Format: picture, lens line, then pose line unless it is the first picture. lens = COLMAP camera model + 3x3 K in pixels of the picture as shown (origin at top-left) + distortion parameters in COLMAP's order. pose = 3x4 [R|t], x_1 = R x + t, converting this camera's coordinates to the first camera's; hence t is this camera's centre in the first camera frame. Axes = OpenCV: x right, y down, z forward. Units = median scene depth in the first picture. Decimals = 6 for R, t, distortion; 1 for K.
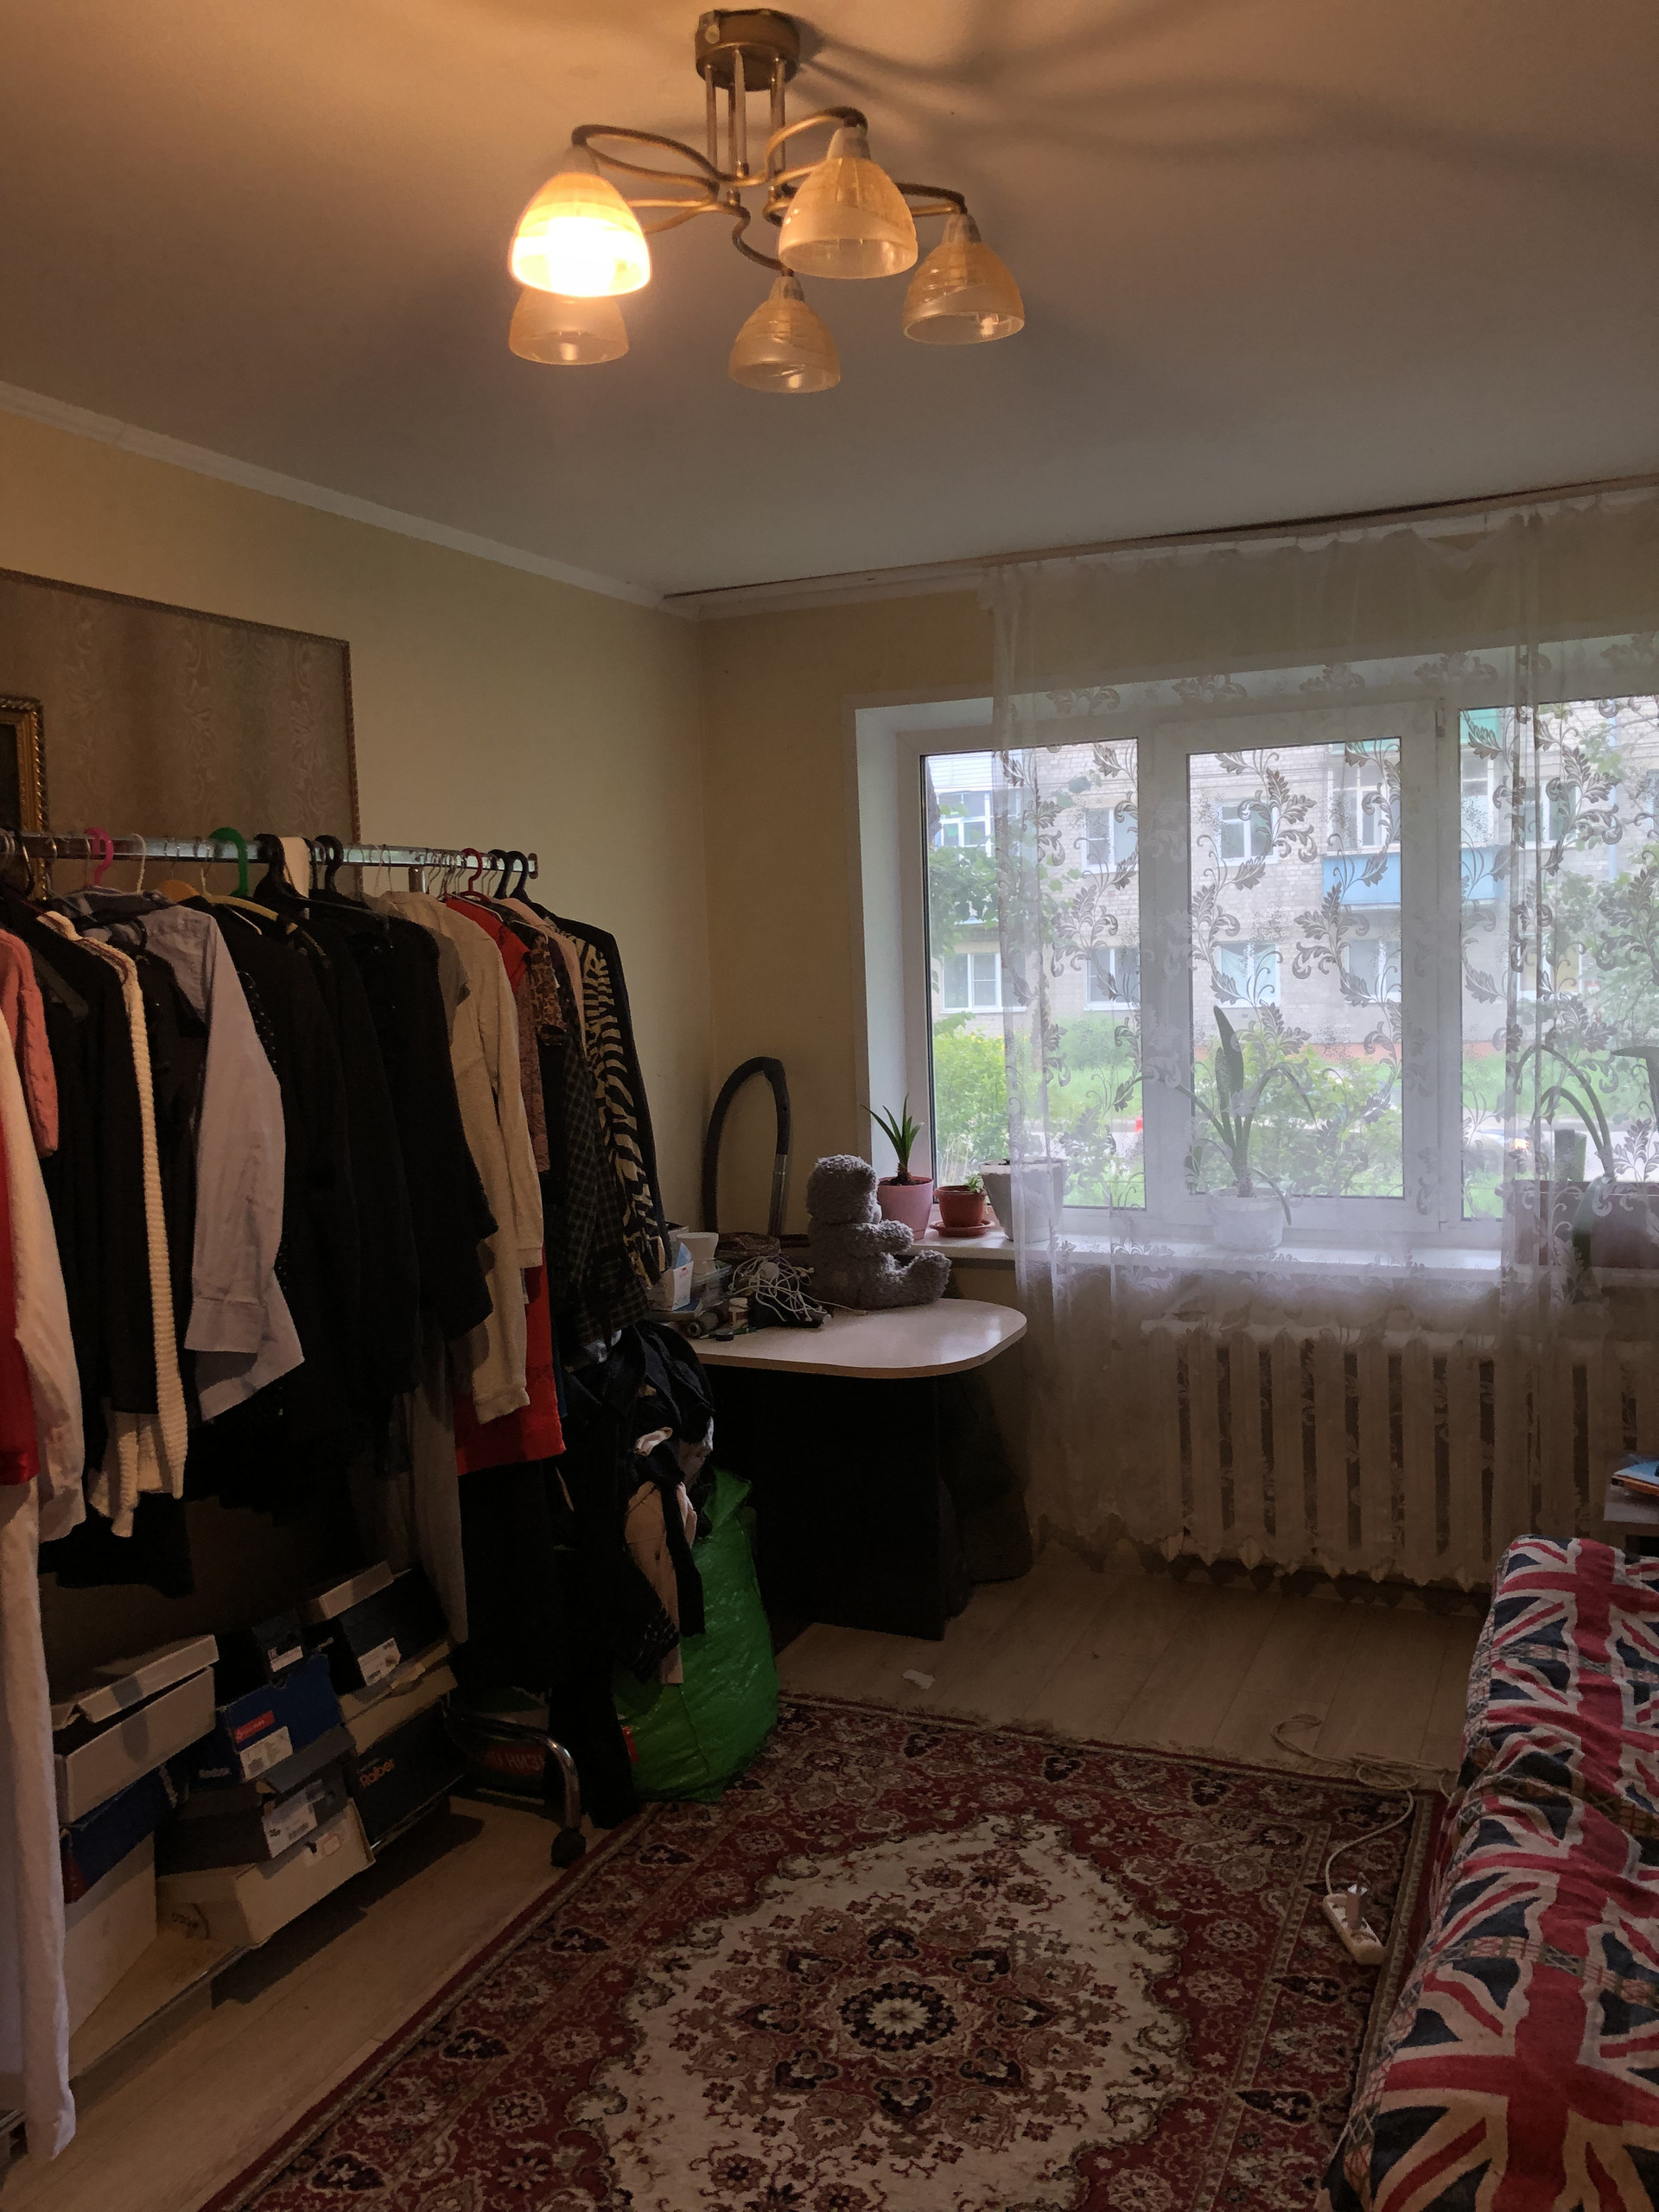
lens RADIAL K [[1708.0, 0, 829.5], [0, 1708.0, 1106.0], [0, 0, 1]] dist [-0.035018, 0.005012]
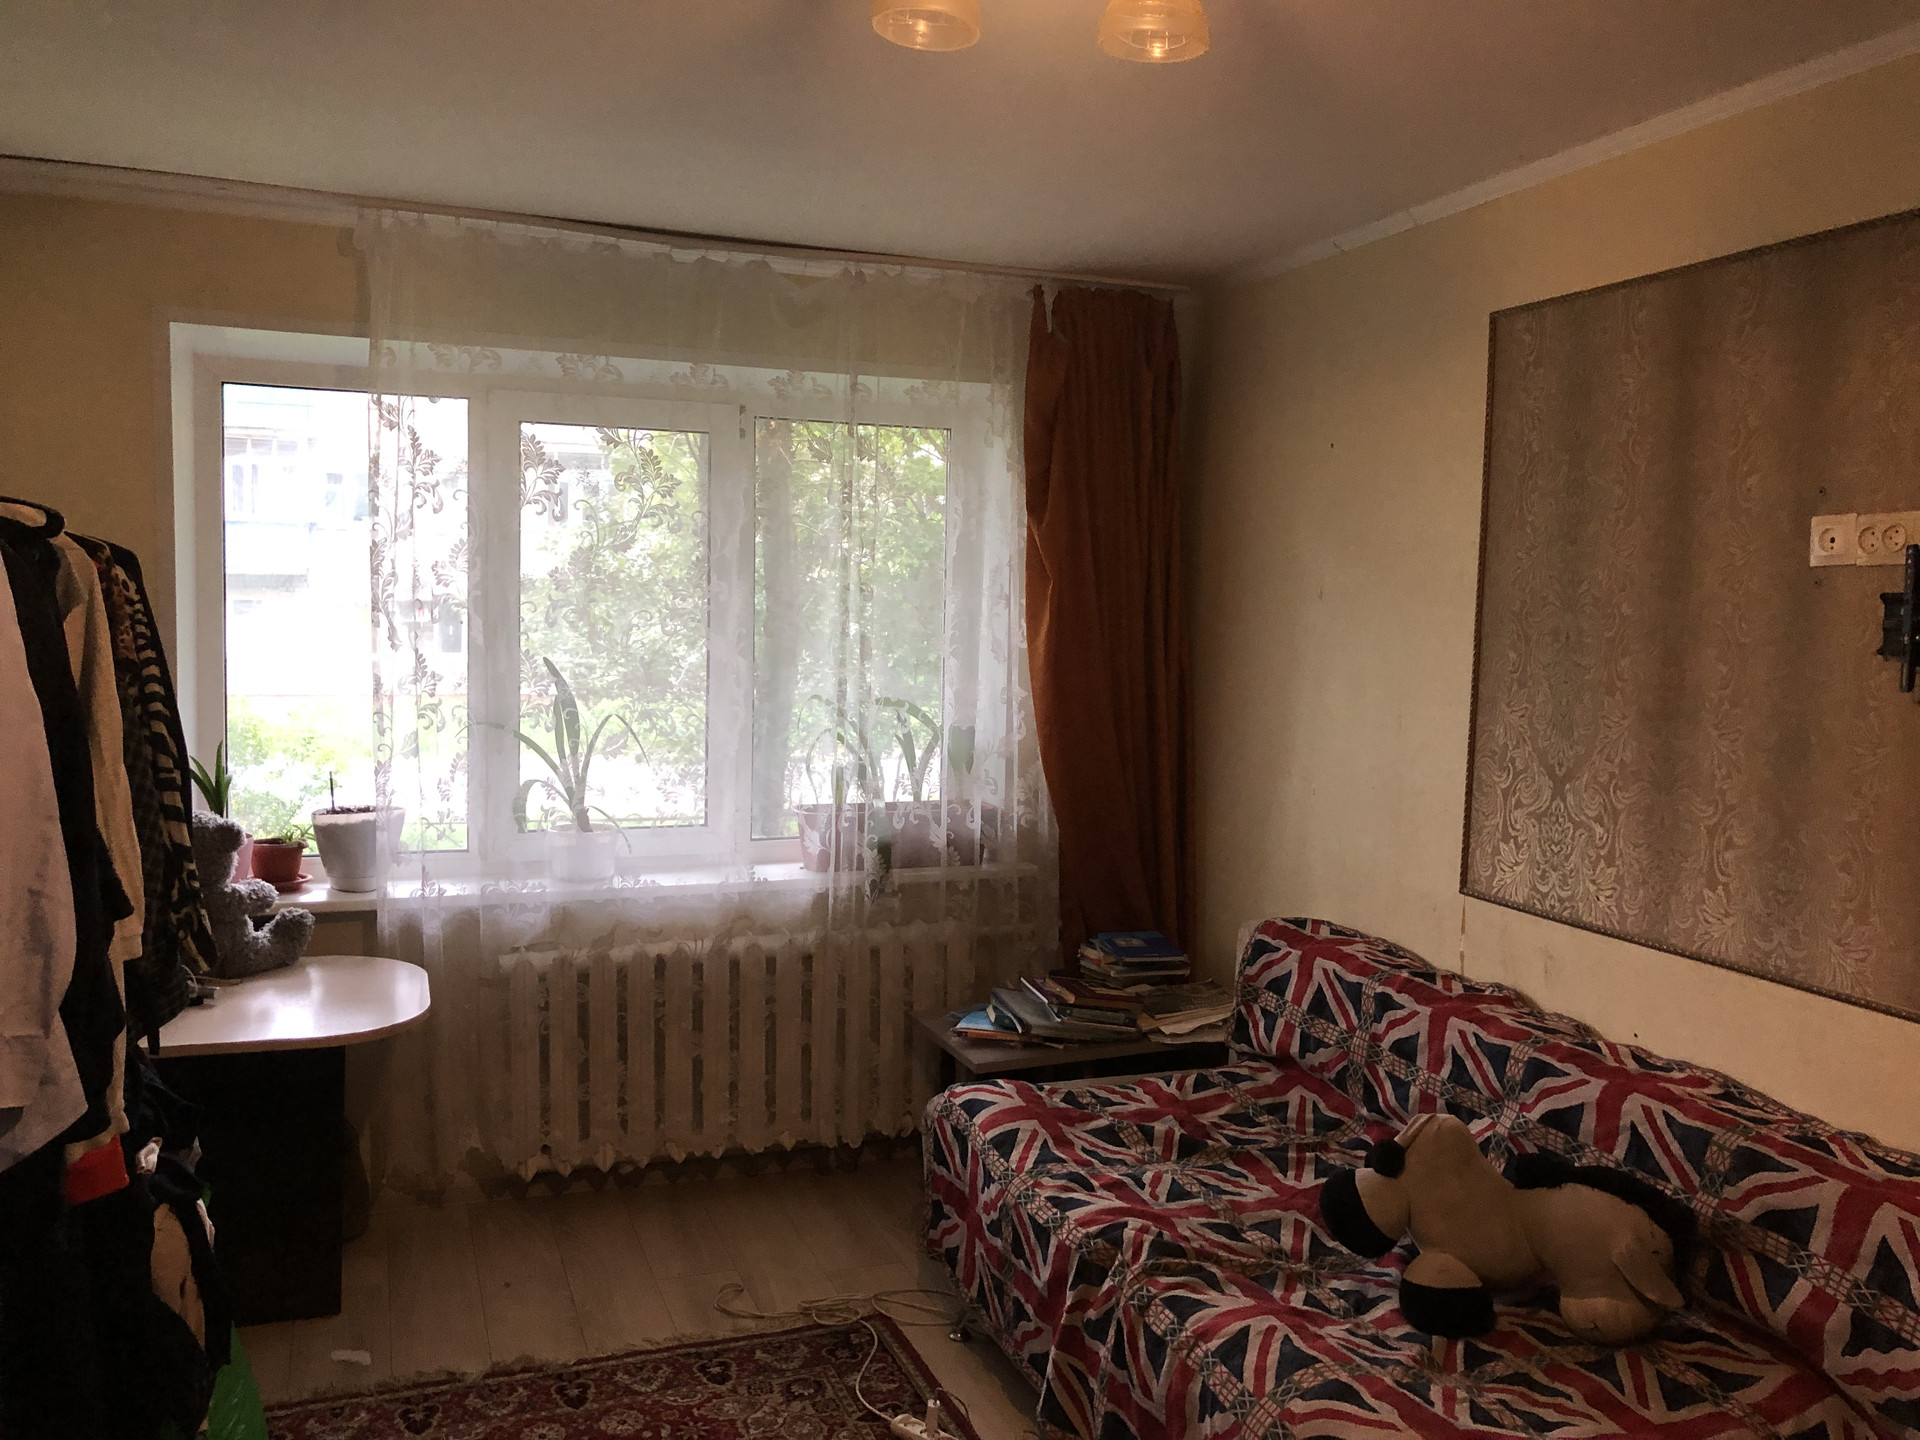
lens RADIAL K [[1490.7, 0, 960.0], [0, 1490.7, 720.0], [0, 0, 1]] dist [0.038072, -0.150628]
pose [[0.699209, -0.008185, 0.714871, -0.314036], [0.017400, 0.999833, -0.005571, -0.010428], [-0.714706, 0.016335, 0.699235, 0.175761]]
